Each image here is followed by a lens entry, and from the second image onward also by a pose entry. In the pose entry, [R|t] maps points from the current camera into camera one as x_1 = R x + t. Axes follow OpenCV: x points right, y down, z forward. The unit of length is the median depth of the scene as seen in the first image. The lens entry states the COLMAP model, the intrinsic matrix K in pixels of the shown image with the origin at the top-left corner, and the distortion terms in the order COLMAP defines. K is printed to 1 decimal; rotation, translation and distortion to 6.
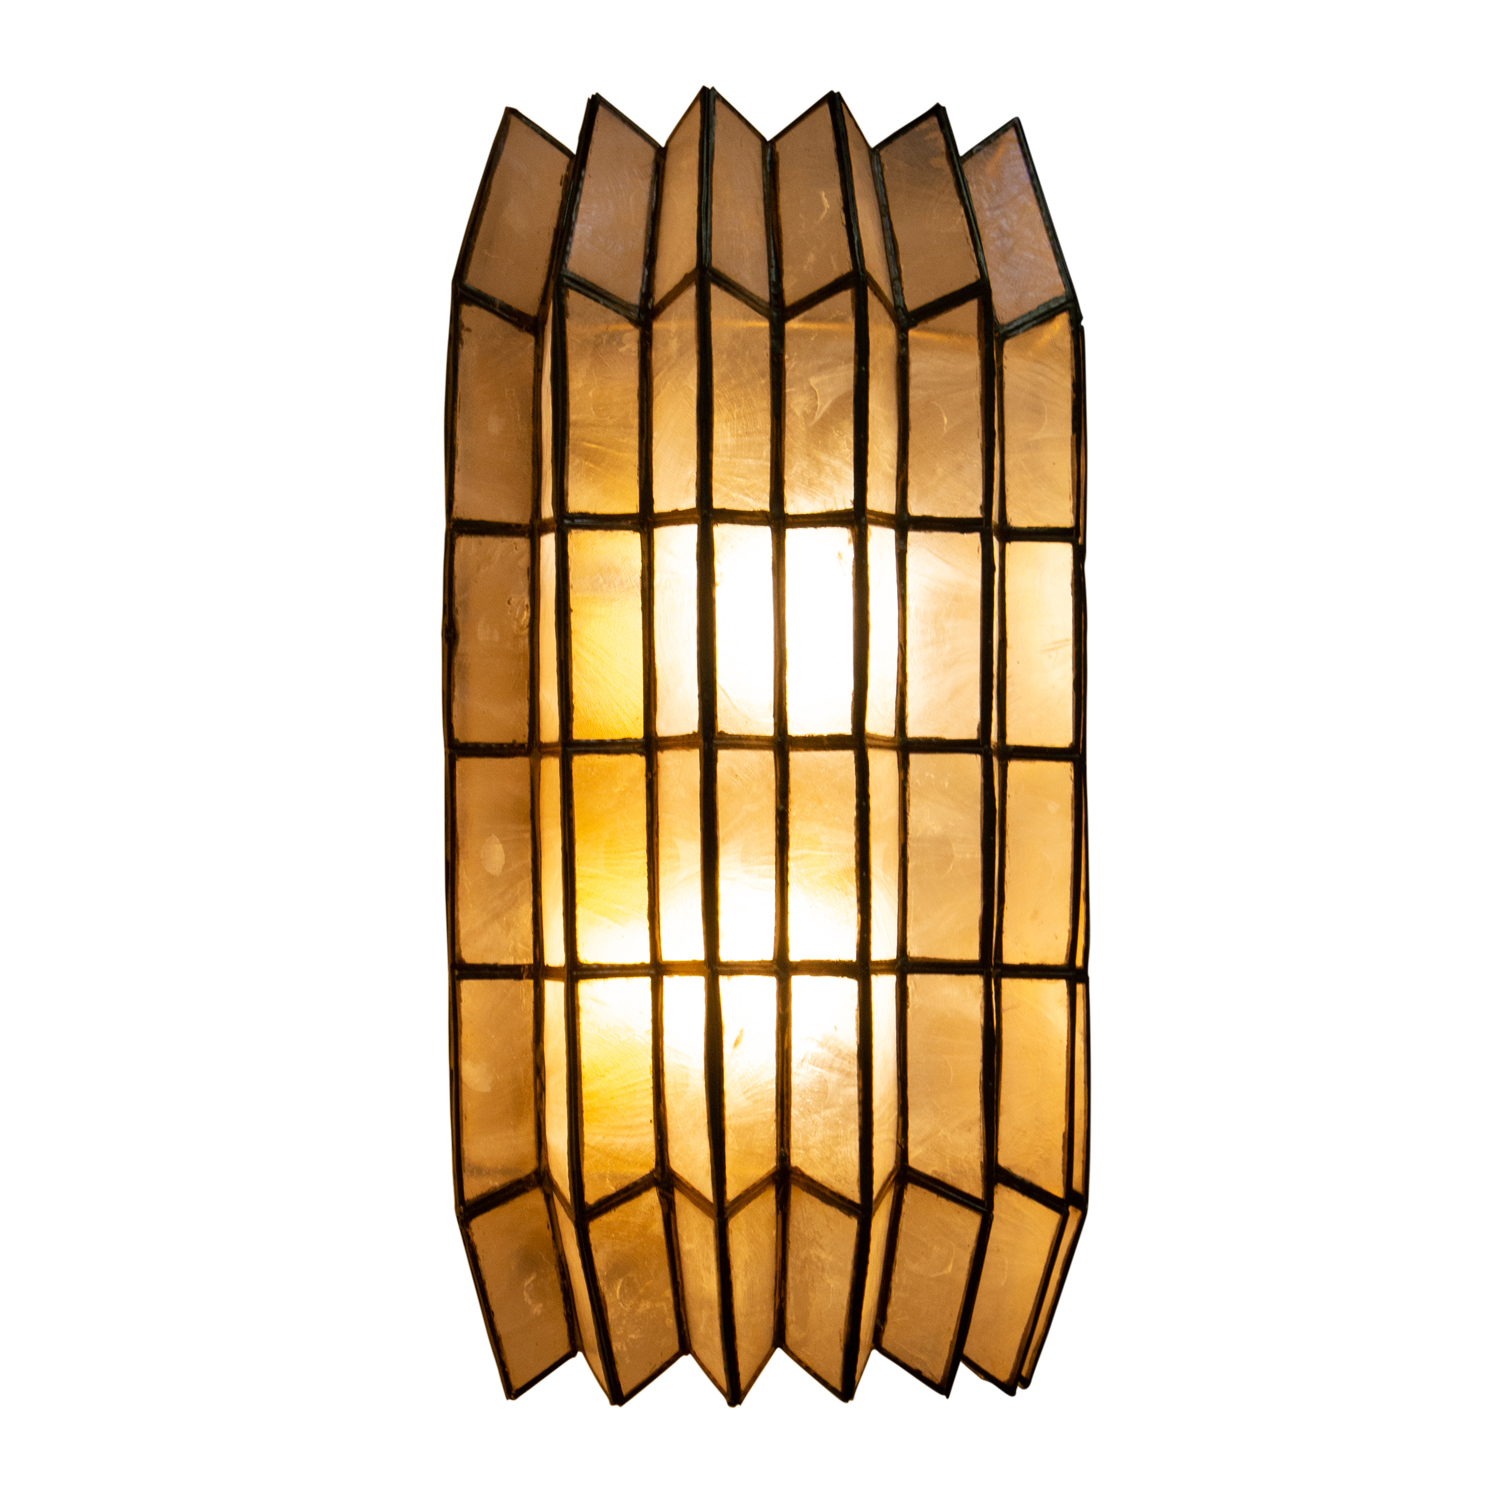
lens RADIAL K [[4305.5, 0, 750.0], [0, 4305.5, 750.0], [0, 0, 1]] dist [-0.007362, -1.099859]
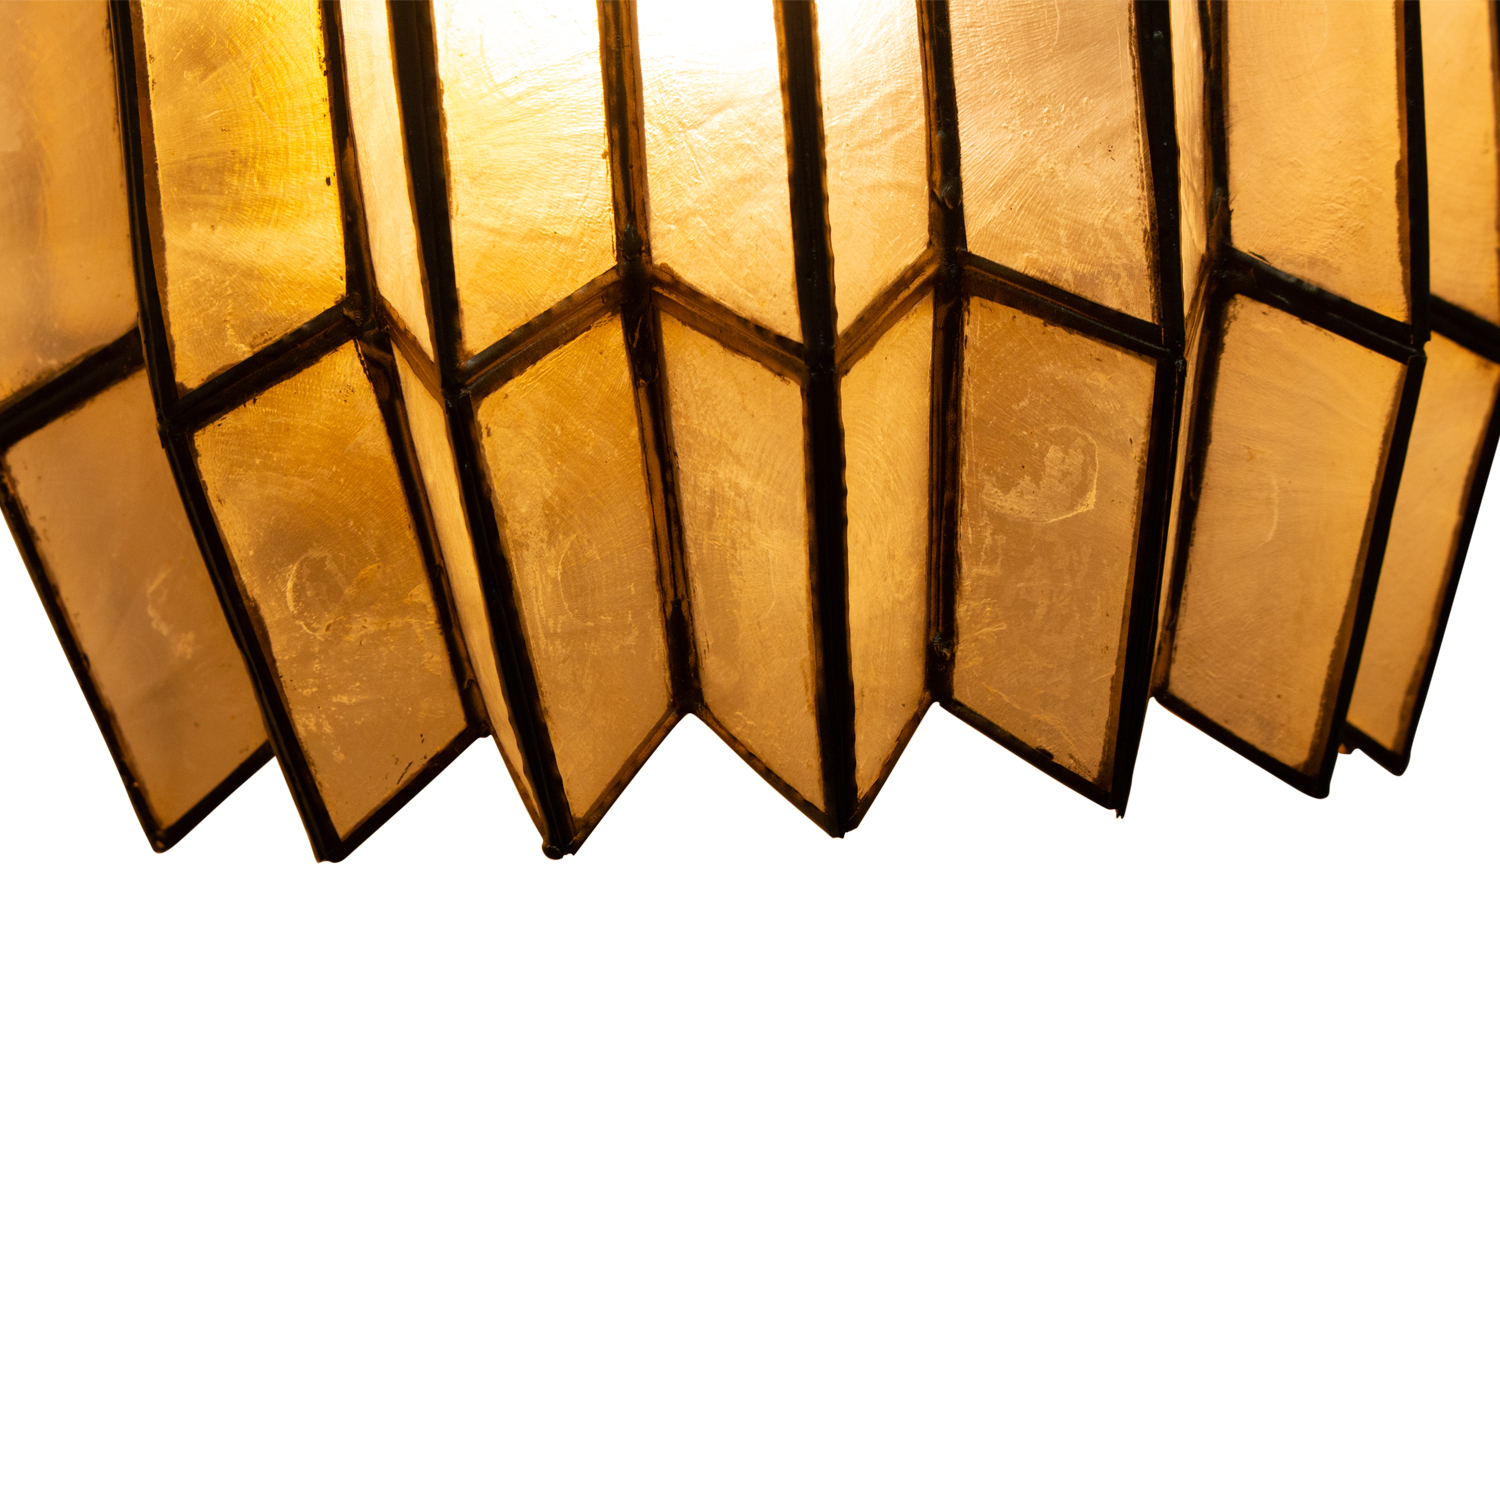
lens RADIAL K [[4305.5, 0, 750.0], [0, 4305.5, 750.0], [0, 0, 1]] dist [-0.007362, -1.099859]
pose [[0.971653, -0.039839, -0.233033, 0.109771], [0.073291, 0.987897, 0.136703, 0.086371], [0.224766, -0.149907, 0.962813, 0.601726]]
